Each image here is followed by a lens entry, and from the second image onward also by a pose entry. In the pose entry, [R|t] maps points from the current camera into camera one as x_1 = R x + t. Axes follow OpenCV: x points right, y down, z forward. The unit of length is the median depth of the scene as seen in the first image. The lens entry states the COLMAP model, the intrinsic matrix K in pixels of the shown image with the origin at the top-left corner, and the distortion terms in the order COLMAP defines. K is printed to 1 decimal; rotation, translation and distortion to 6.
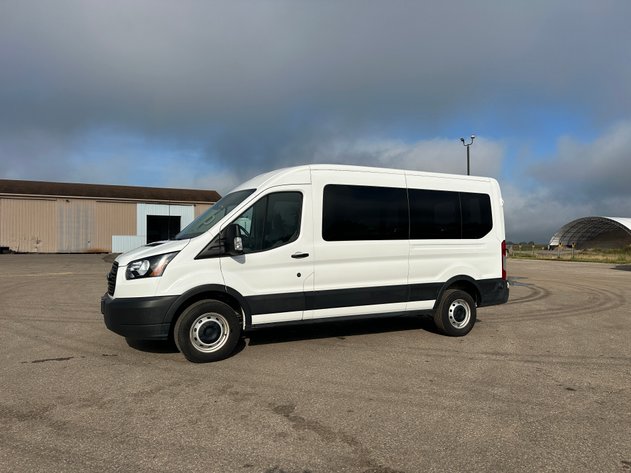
lens RADIAL K [[440.7, 0, 315.5], [0, 440.7, 236.5], [0, 0, 1]] dist [0.049338, -0.055065]
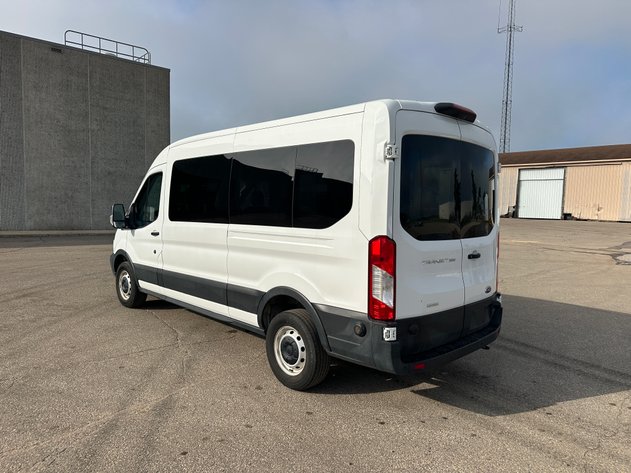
lens RADIAL K [[440.7, 0, 315.5], [0, 440.7, 236.5], [0, 0, 1]] dist [0.049338, -0.055065]
pose [[0.300384, 0.076837, -0.950718, 1.151096], [-0.002706, 0.996815, 0.079708, -0.037923], [0.953814, -0.021370, 0.299635, 1.097966]]
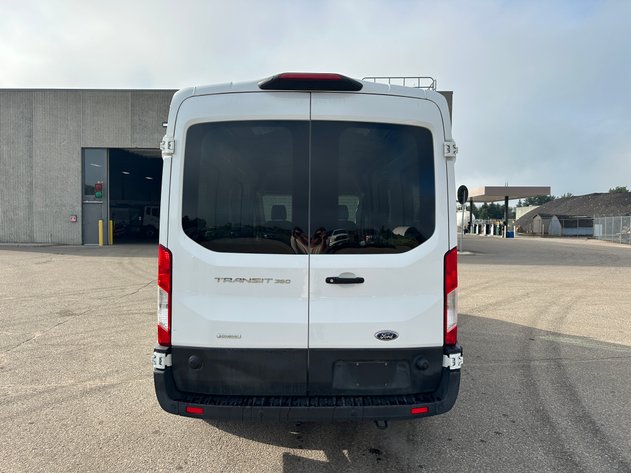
lens RADIAL K [[438.3, 0, 315.5], [0, 438.3, 236.5], [0, 0, 1]] dist [0.041749, -0.058414]
pose [[-0.431523, 0.026871, -0.901701, 0.988225], [0.010703, 0.999638, 0.024668, -0.009043], [0.902038, 0.000994, -0.431655, 1.776709]]
